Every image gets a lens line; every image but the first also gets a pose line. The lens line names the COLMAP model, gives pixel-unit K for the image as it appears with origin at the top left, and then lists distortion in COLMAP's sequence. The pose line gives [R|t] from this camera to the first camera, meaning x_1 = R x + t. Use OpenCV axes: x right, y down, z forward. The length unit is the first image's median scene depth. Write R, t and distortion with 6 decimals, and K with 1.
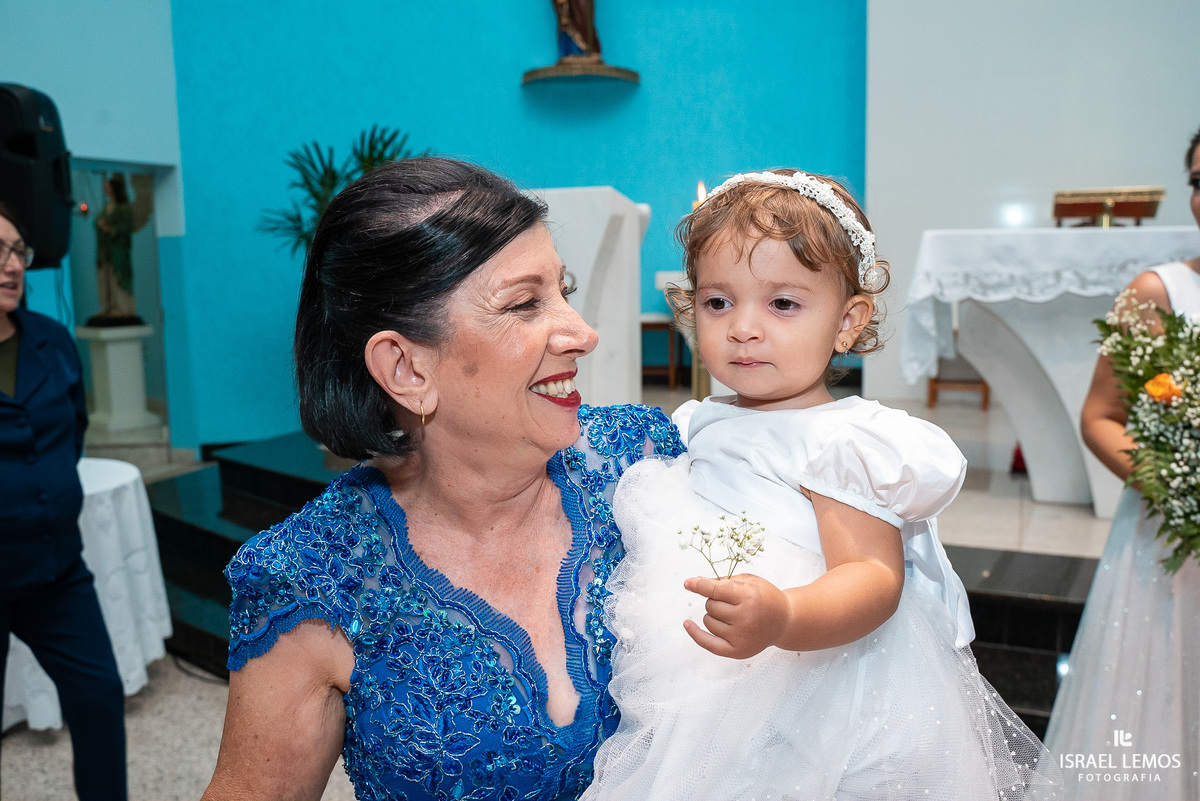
lens RADIAL K [[1087.6, 0, 600.0], [0, 1087.6, 400.5], [0, 0, 1]] dist [-0.066080, -0.002563]
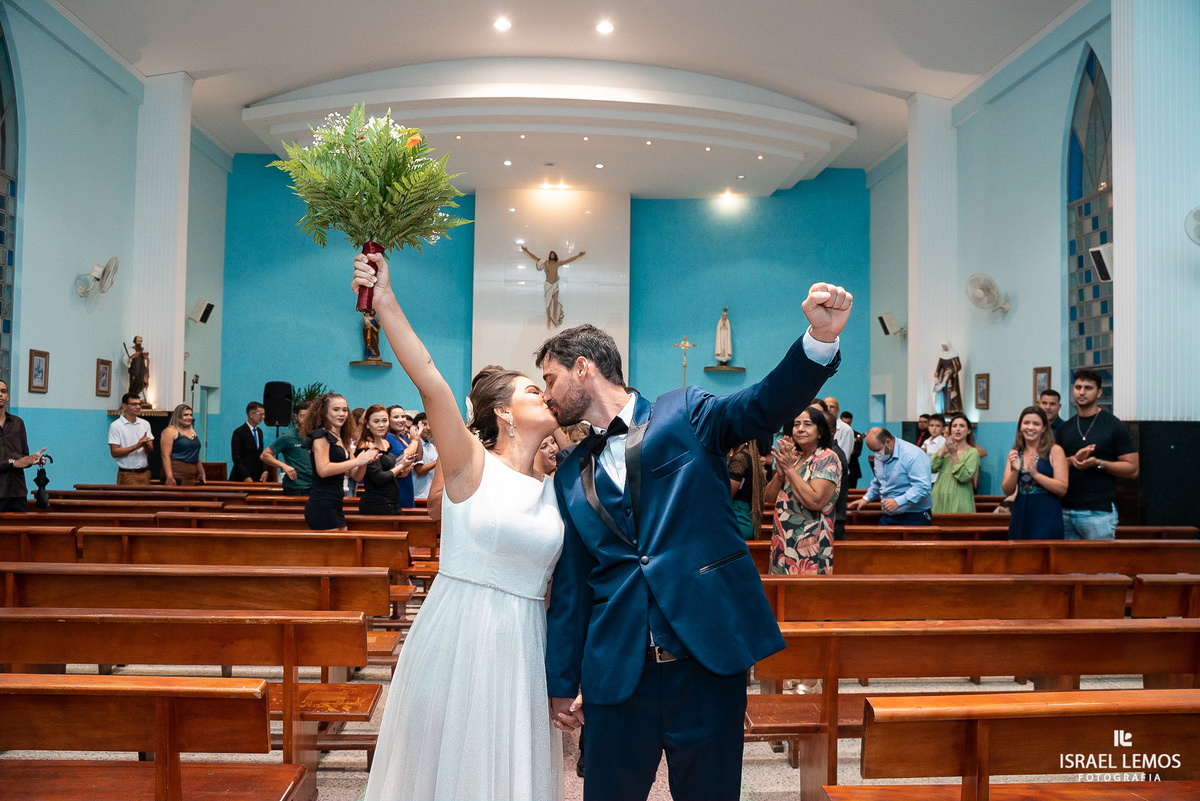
lens RADIAL K [[977.2, 0, 600.0], [0, 977.2, 400.5], [0, 0, 1]] dist [-0.118287, 0.094576]
pose [[0.913001, 0.025083, 0.407187, -0.529009], [0.024800, 0.992850, -0.116766, 0.112784], [-0.407204, 0.116705, 0.905850, -1.603570]]
